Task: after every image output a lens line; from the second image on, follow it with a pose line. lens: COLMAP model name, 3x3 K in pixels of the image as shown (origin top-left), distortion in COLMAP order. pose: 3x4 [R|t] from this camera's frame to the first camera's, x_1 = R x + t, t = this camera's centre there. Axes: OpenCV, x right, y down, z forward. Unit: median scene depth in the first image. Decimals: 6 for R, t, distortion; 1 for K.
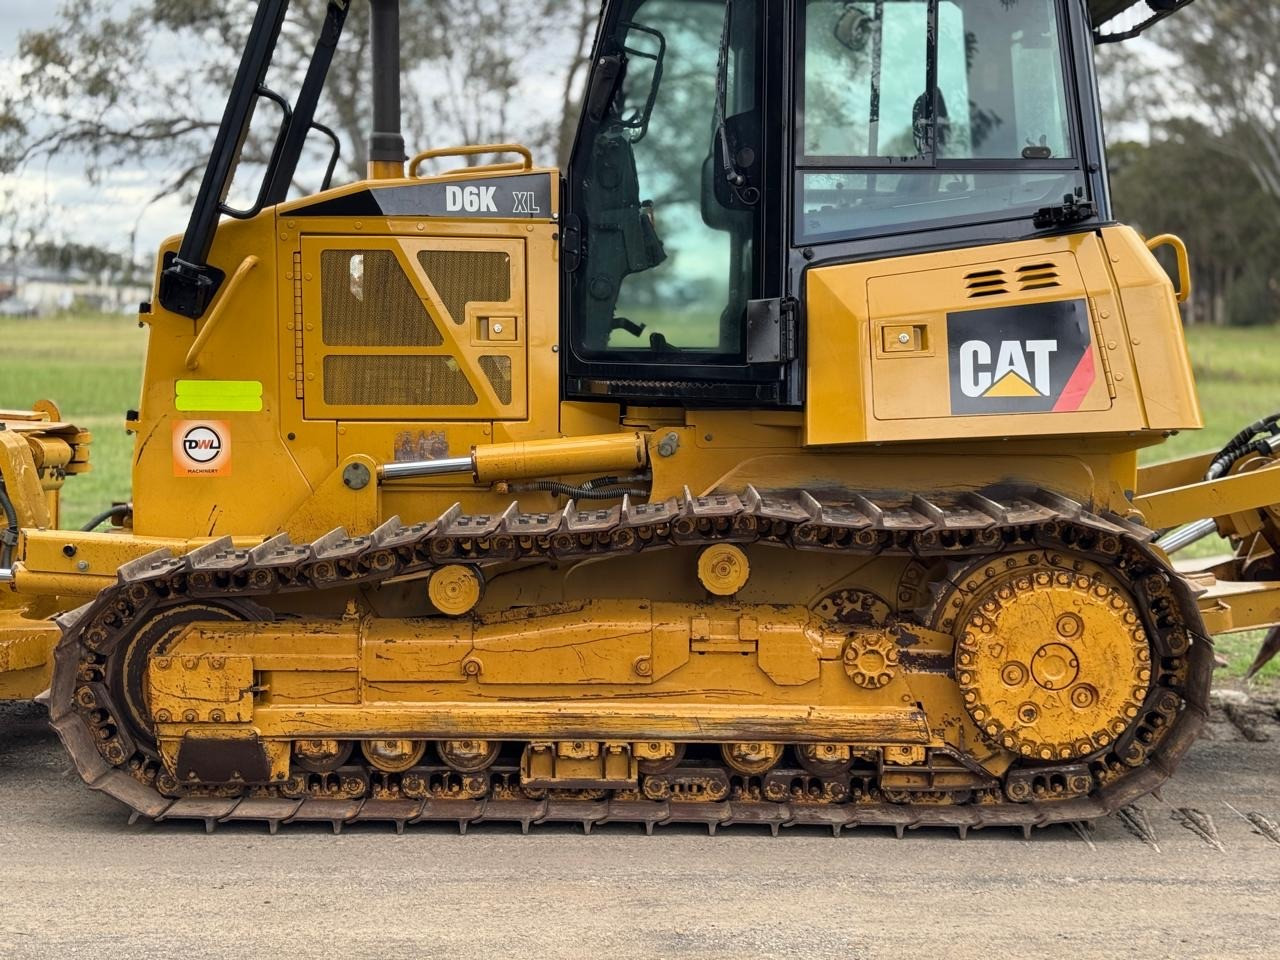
lens RADIAL K [[1778.2, 0, 639.7], [0, 1778.2, 489.2], [0, 0, 1]] dist [0.177186, -0.310547]
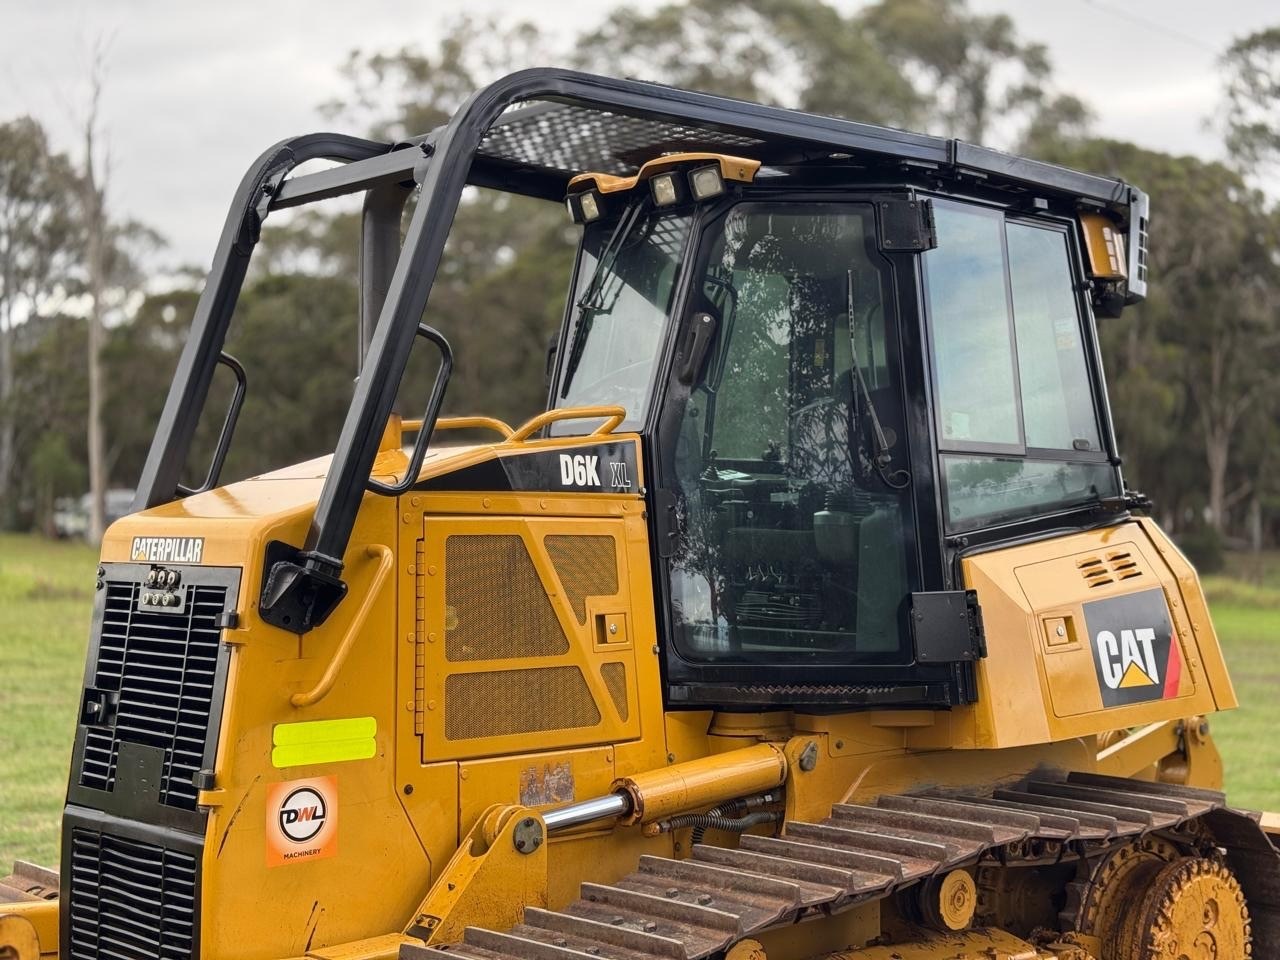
lens RADIAL K [[1778.2, 0, 639.7], [0, 1778.2, 489.2], [0, 0, 1]] dist [0.177186, -0.310547]
pose [[0.740483, 0.014414, 0.671920, -0.668059], [0.060695, 0.994250, -0.088217, -0.087634], [-0.669329, 0.106105, 0.735351, 0.421931]]
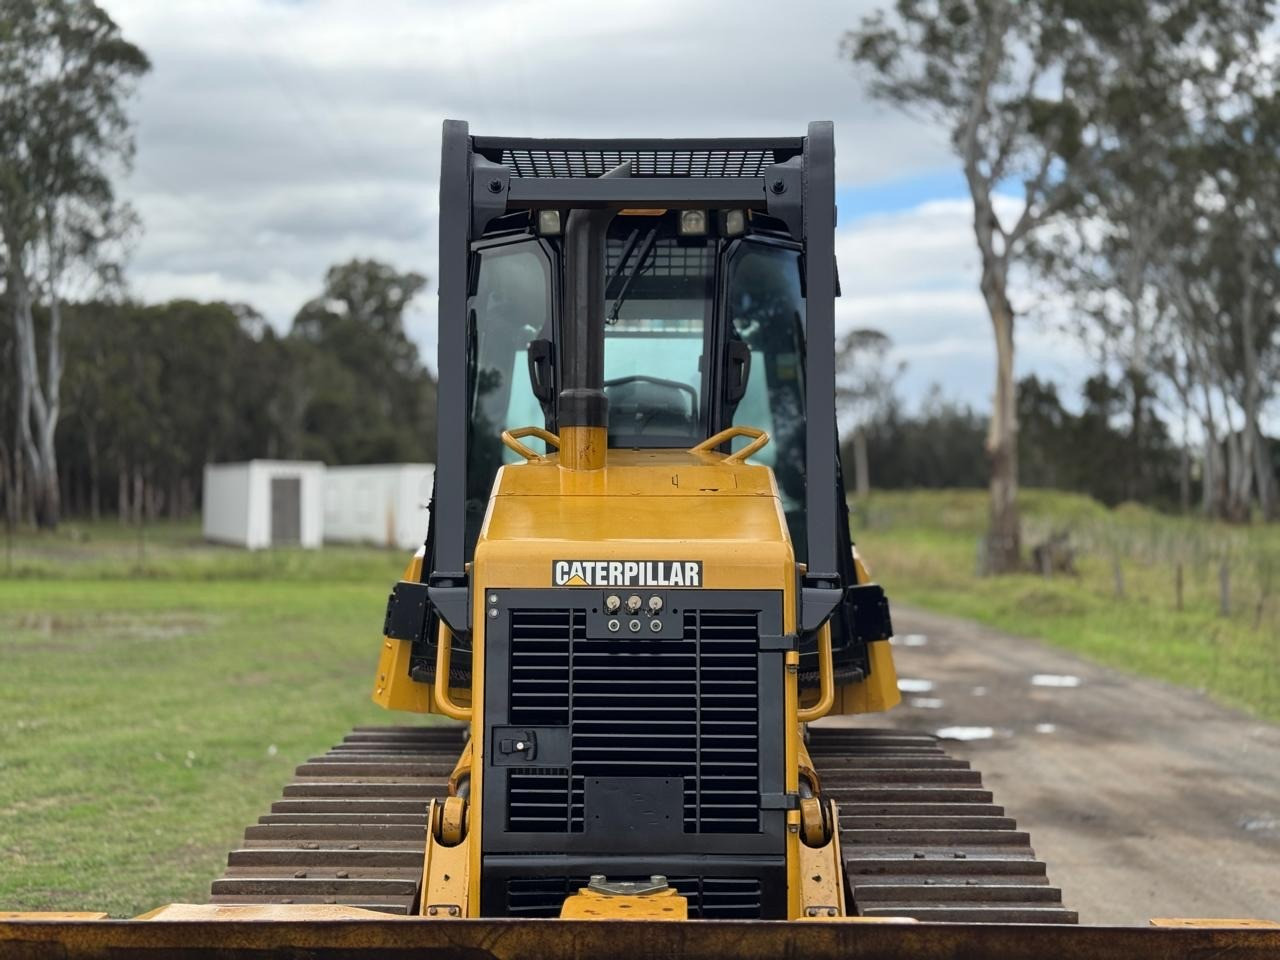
lens RADIAL K [[1778.2, 0, 639.7], [0, 1778.2, 489.2], [0, 0, 1]] dist [0.177186, -0.310547]
pose [[0.003702, 0.000528, 0.999993, -1.045516], [0.087624, 0.996153, -0.000850, -0.178164], [-0.996147, 0.087626, 0.003641, 1.134715]]
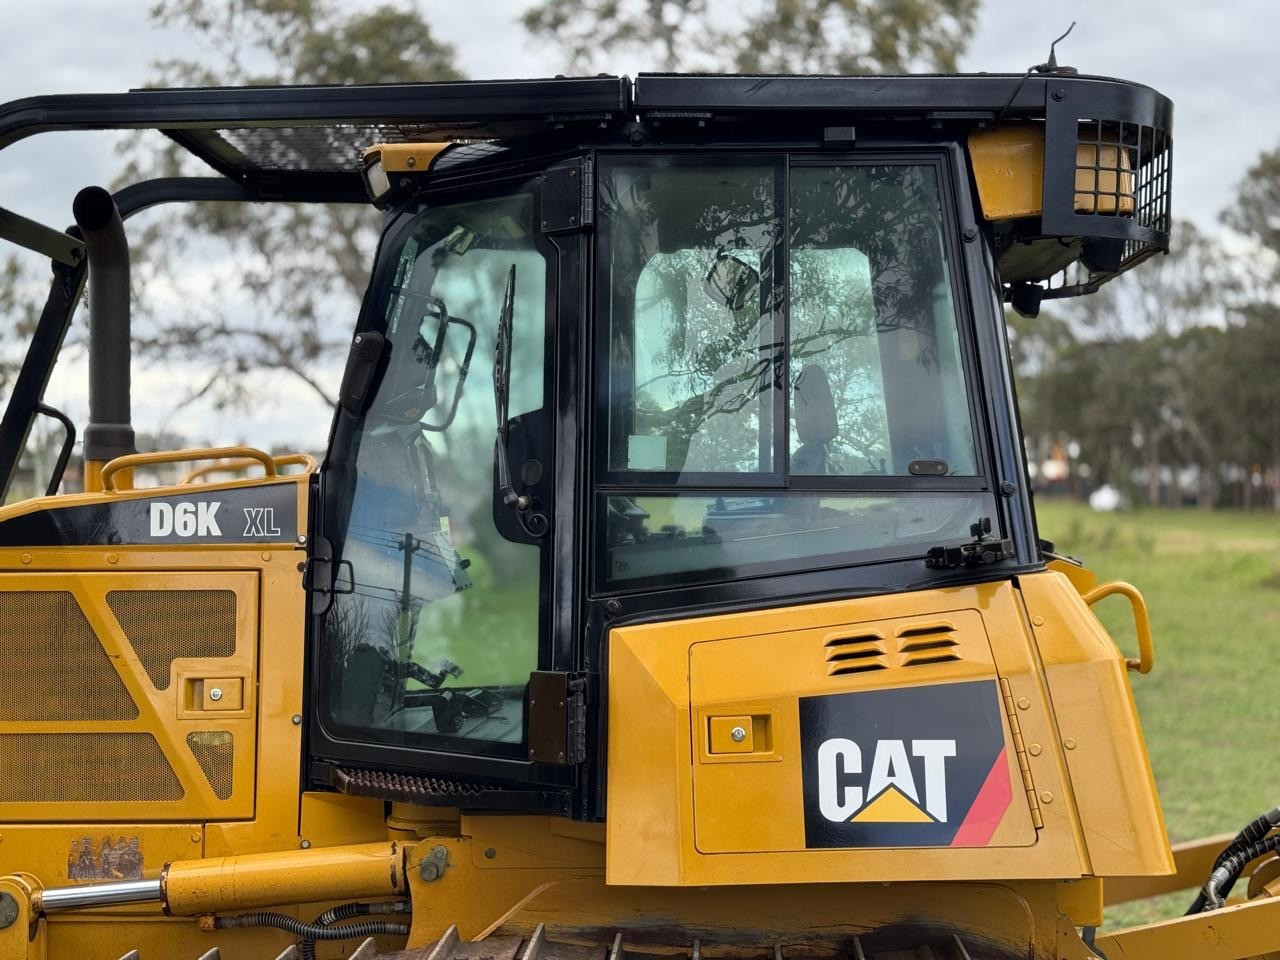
lens RADIAL K [[1778.2, 0, 639.7], [0, 1778.2, 489.2], [0, 0, 1]] dist [0.177186, -0.310547]
pose [[0.998893, -0.004650, -0.046817, 0.140379], [-0.000027, 0.995047, -0.099406, -0.108899], [0.047048, 0.099297, 0.993945, 0.287267]]
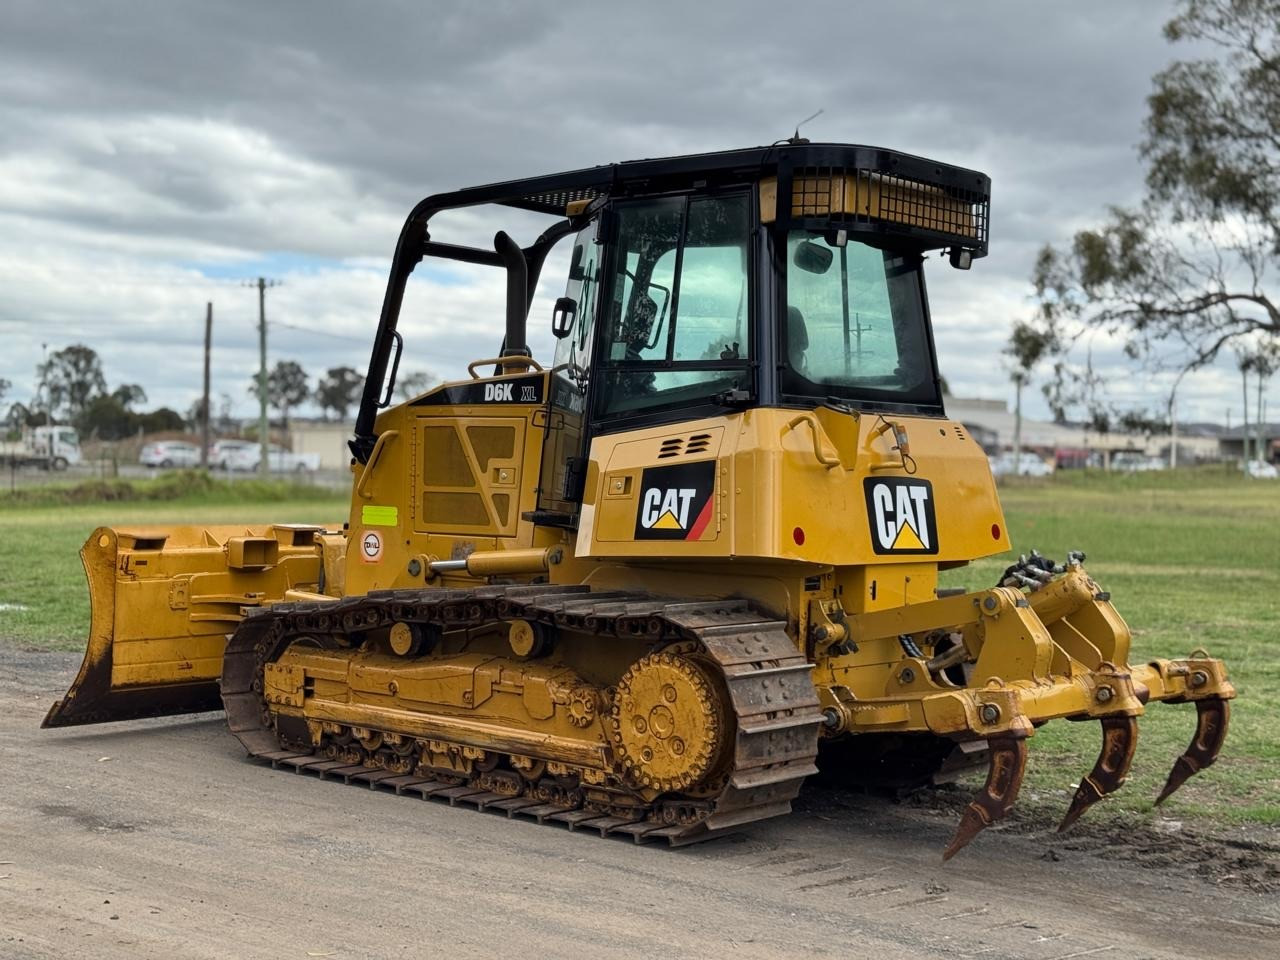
lens RADIAL K [[1778.2, 0, 639.7], [0, 1778.2, 489.2], [0, 0, 1]] dist [0.177186, -0.310547]
pose [[0.750316, 0.018300, -0.660826, 1.093830], [-0.076295, 0.995334, -0.059062, 0.001807], [0.656662, 0.094733, 0.748211, -0.062020]]
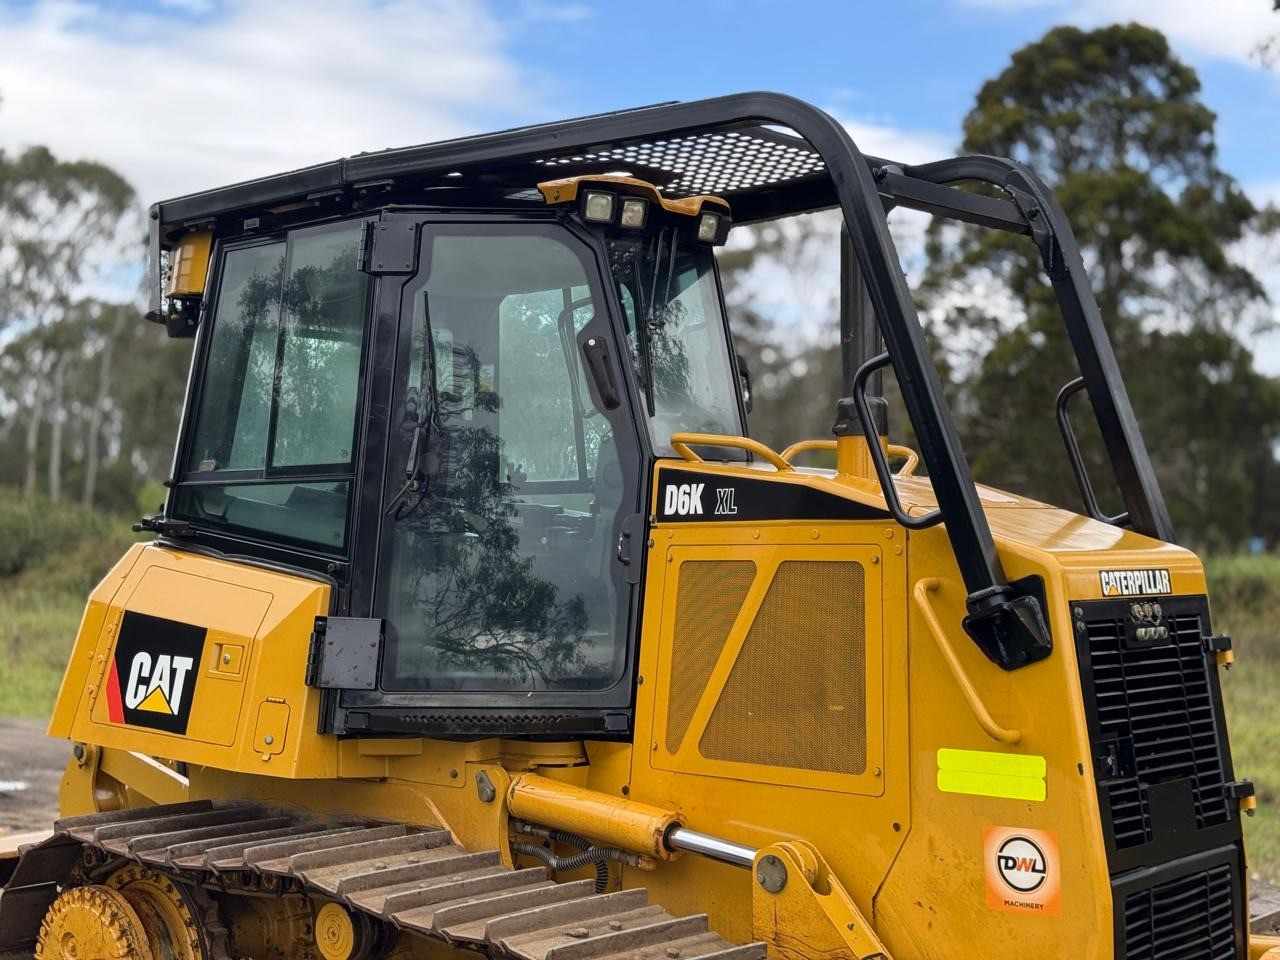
lens RADIAL K [[1778.2, 0, 639.7], [0, 1778.2, 489.2], [0, 0, 1]] dist [0.177186, -0.310547]
pose [[-0.740326, 0.017510, 0.672020, -0.652139], [0.061242, 0.997260, 0.041483, -0.228595], [-0.669453, 0.071867, -0.739370, 1.856387]]
